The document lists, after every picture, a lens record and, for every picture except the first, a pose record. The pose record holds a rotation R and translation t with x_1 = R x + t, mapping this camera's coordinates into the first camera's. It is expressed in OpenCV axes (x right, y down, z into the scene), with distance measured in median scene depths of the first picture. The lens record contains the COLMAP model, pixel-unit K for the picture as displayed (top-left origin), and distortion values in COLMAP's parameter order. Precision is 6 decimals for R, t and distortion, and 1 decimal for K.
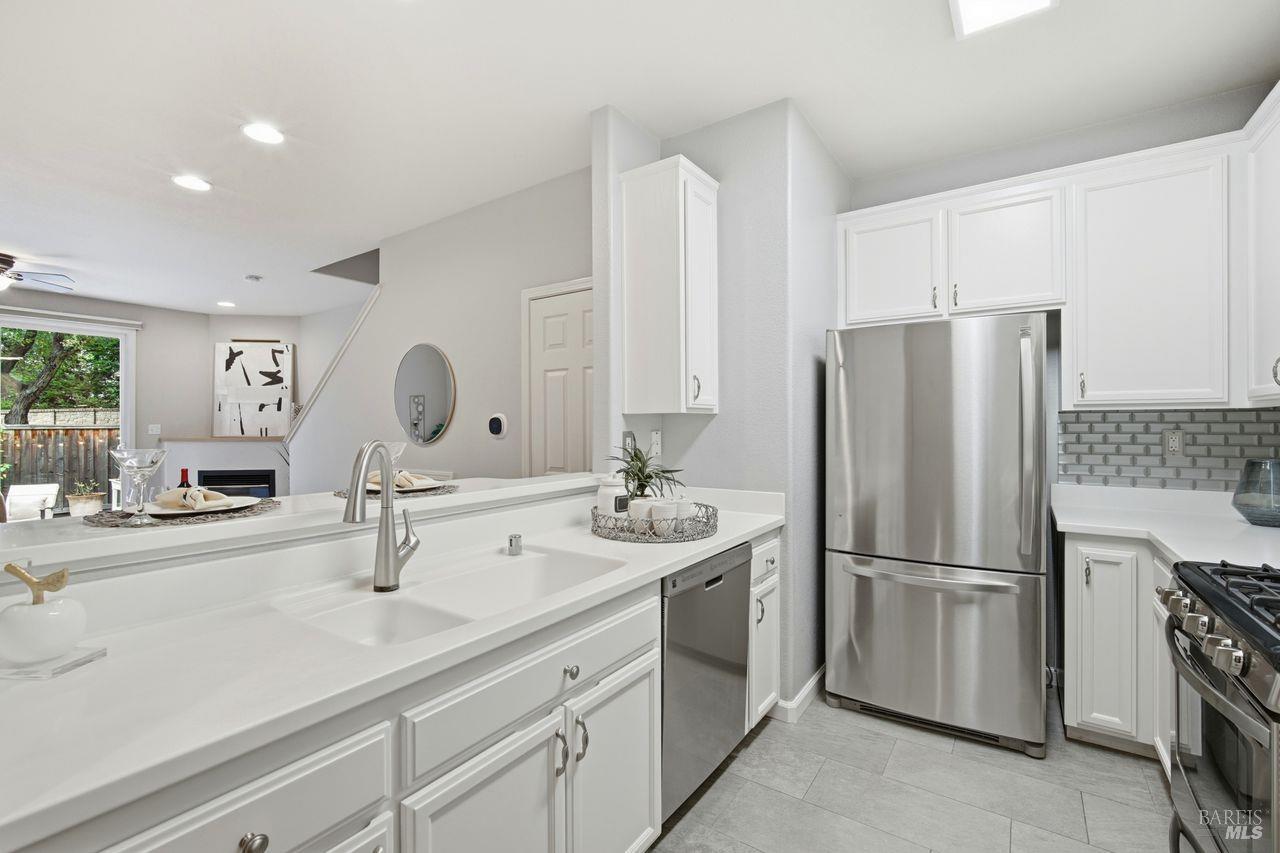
lens RADIAL K [[556.6, 0, 631.9], [0, 556.6, 428.2], [0, 0, 1]] dist [-0.011469, 0.003548]
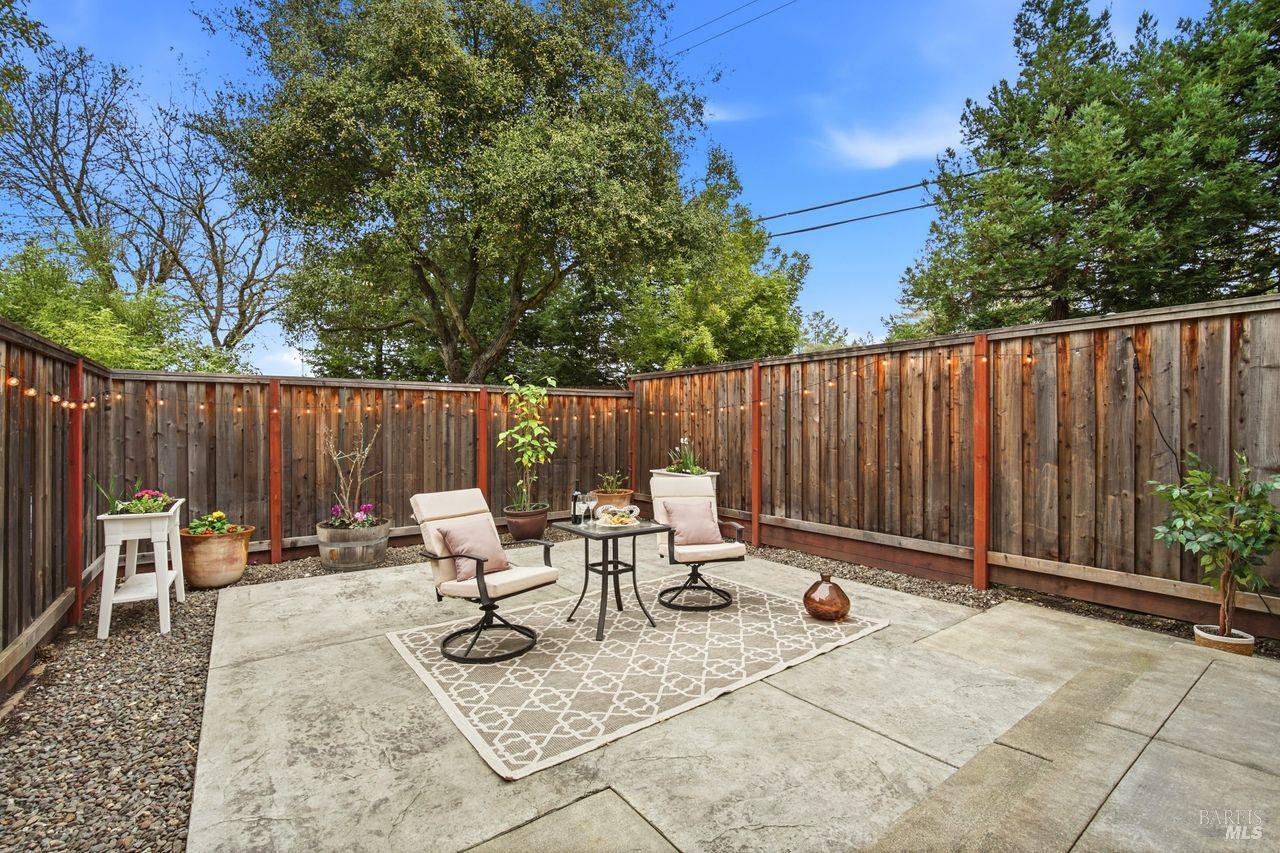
lens RADIAL K [[556.6, 0, 639.2], [0, 556.6, 426.5], [0, 0, 1]] dist [-0.011469, 0.003548]
pose [[0.947301, -0.000484, -0.320344, -3.259155], [-0.000665, 0.999994, -0.003475, 0.189586], [0.320343, 0.003505, 0.947295, 1.615844]]
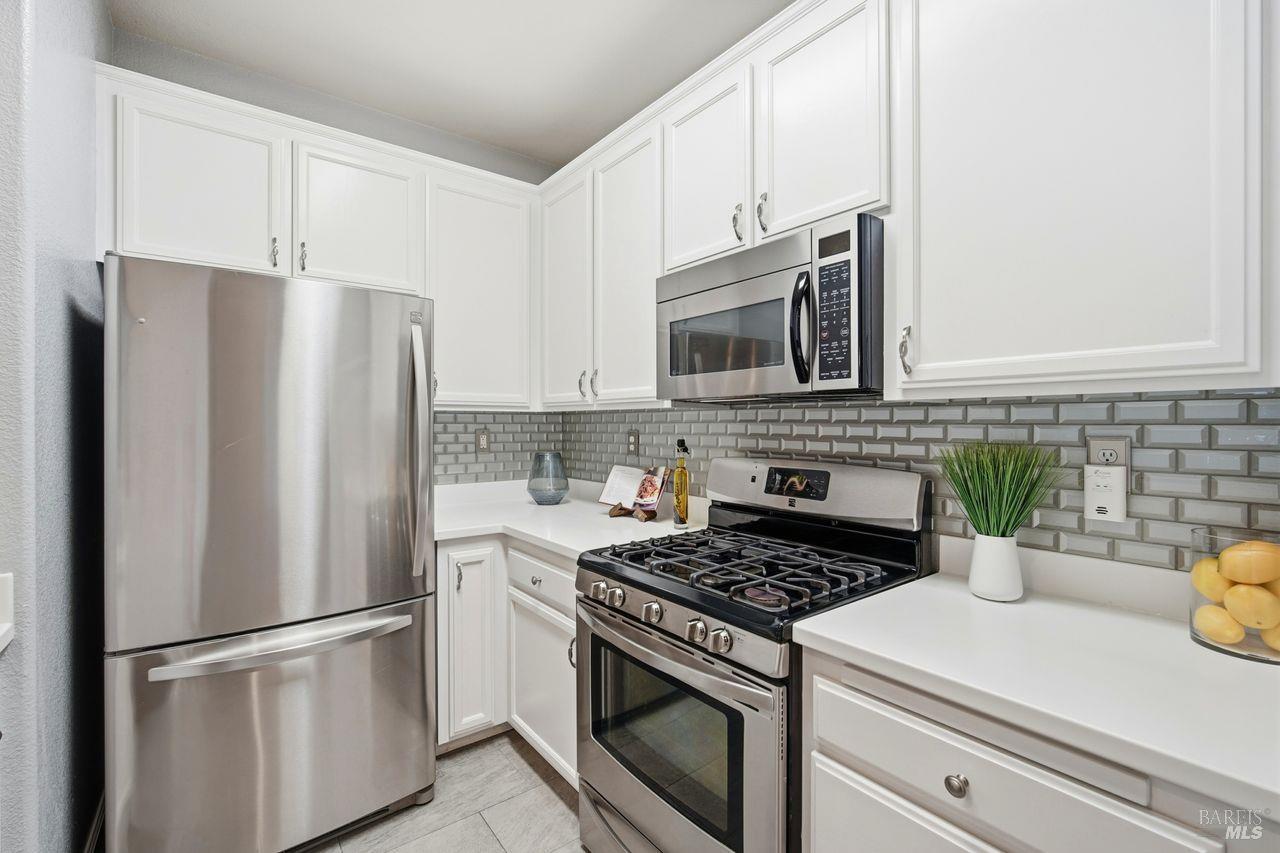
lens RADIAL K [[556.6, 0, 644.5], [0, 556.6, 422.8], [0, 0, 1]] dist [-0.011469, 0.003548]
pose [[0.293567, 0.002084, 0.955936, -0.011948], [0.004287, 0.999985, -0.003496, -0.005139], [-0.955929, 0.005125, 0.293553, 0.344429]]
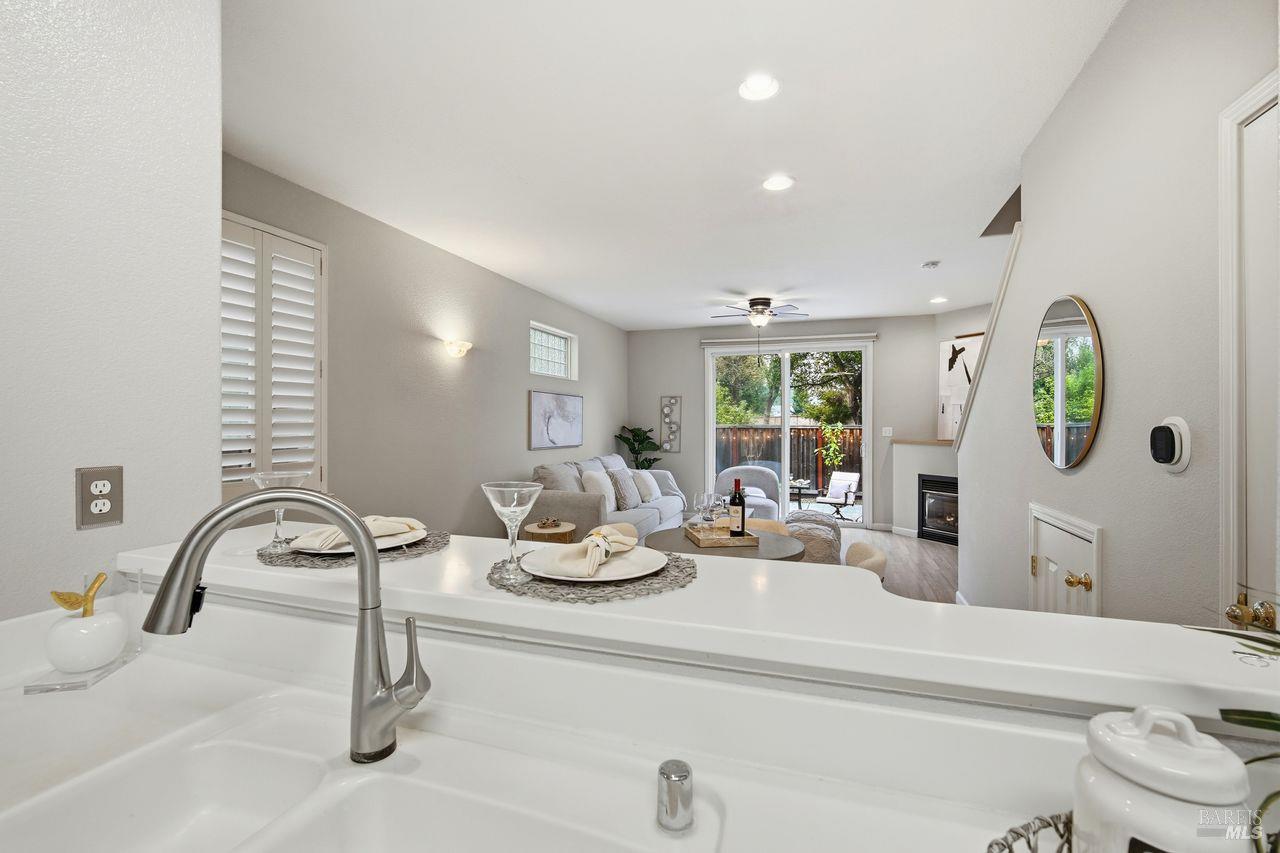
lens RADIAL K [[556.6, 0, 638.1], [0, 556.6, 422.5], [0, 0, 1]] dist [-0.011469, 0.003548]
pose [[0.271465, -0.000777, -0.962448, 0.099084], [-0.006086, 0.999978, -0.002524, -0.025671], [0.962429, 0.006543, 0.271455, 0.642025]]
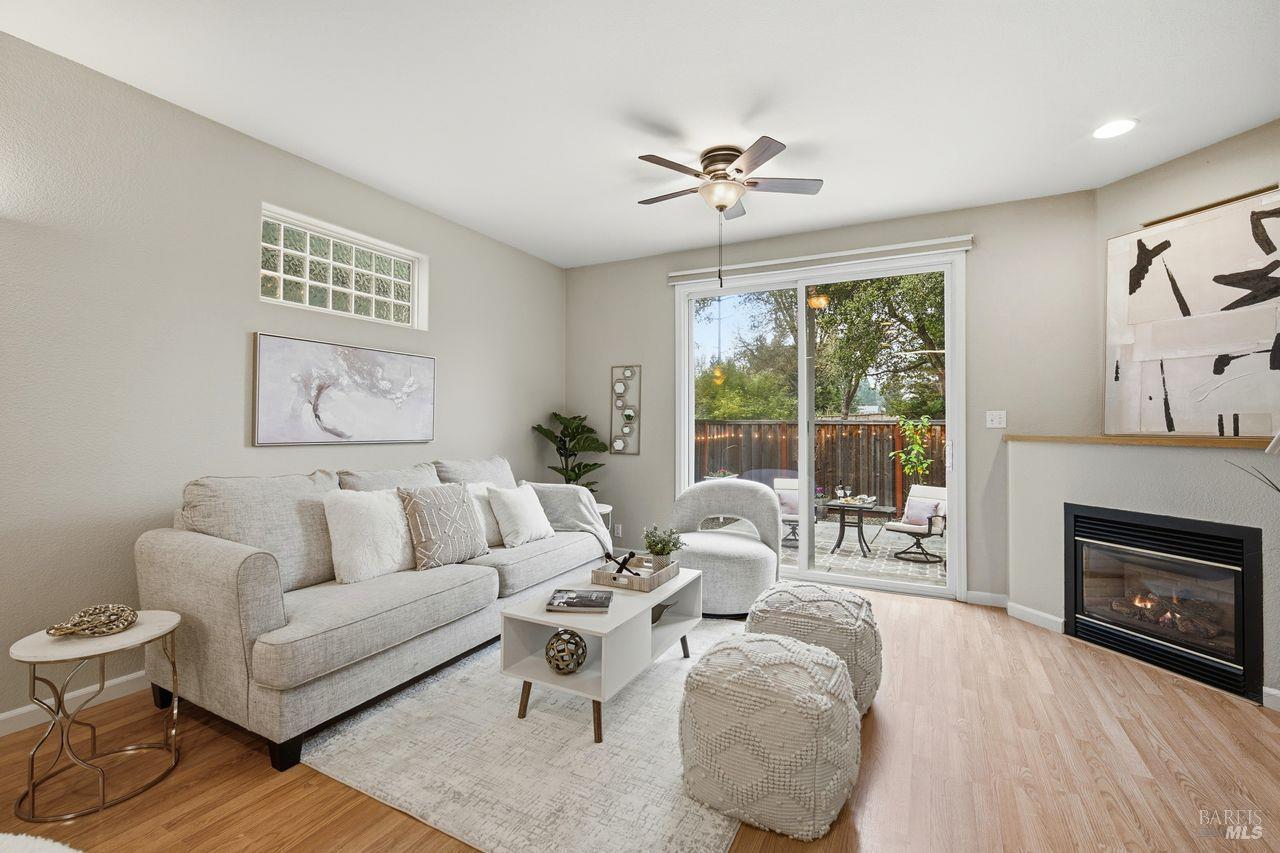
lens RADIAL K [[556.6, 0, 642.0], [0, 556.6, 416.3], [0, 0, 1]] dist [-0.011469, 0.003548]
pose [[0.128783, -0.014666, -0.991564, -0.906908], [-0.008248, 0.999840, -0.015860, 0.029512], [0.991638, 0.010221, 0.128642, 1.482242]]
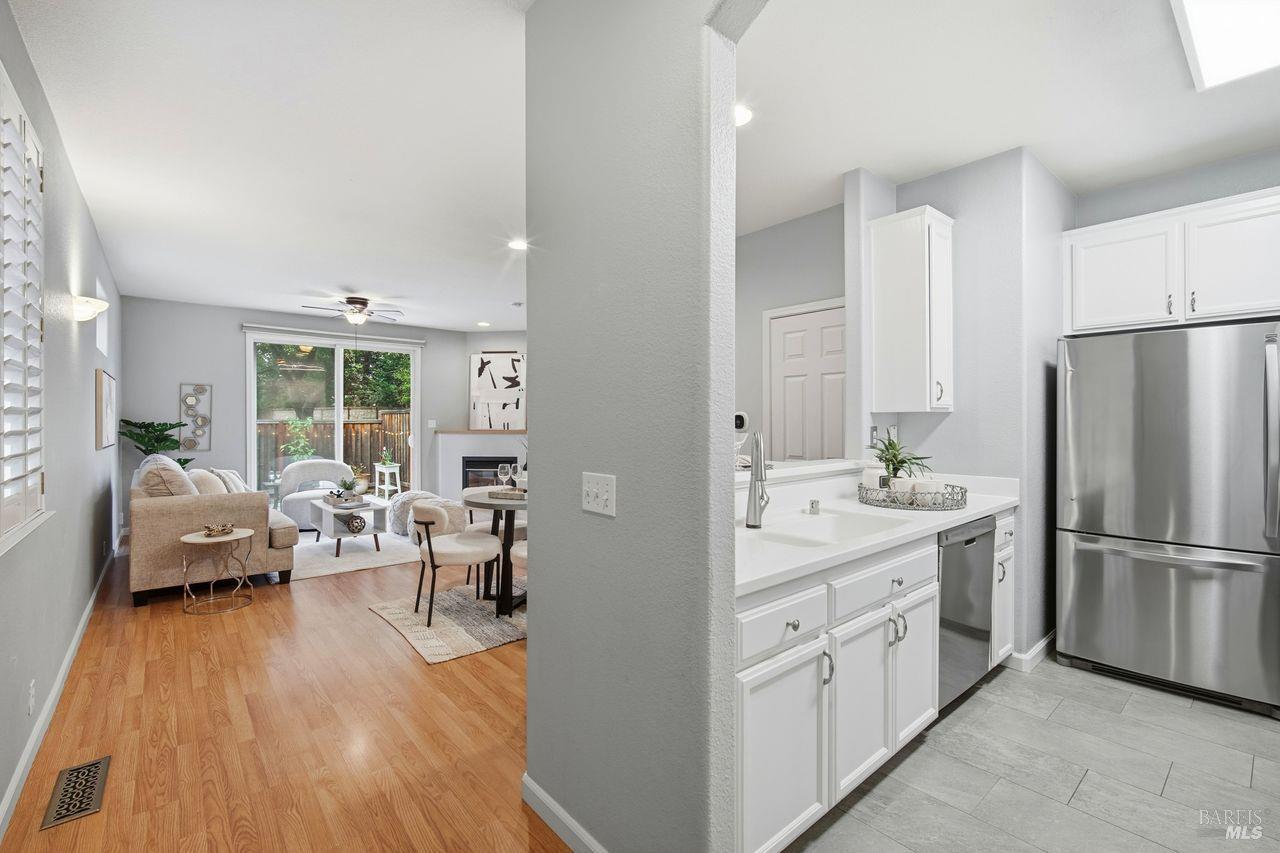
lens RADIAL K [[556.6, 0, 635.0], [0, 556.6, 423.5], [0, 0, 1]] dist [-0.011469, 0.003548]
pose [[0.967965, 0.001602, -0.251079, -0.216242], [-0.001447, 0.999999, 0.000802, -0.001153], [0.251080, -0.000413, 0.967966, -0.343153]]
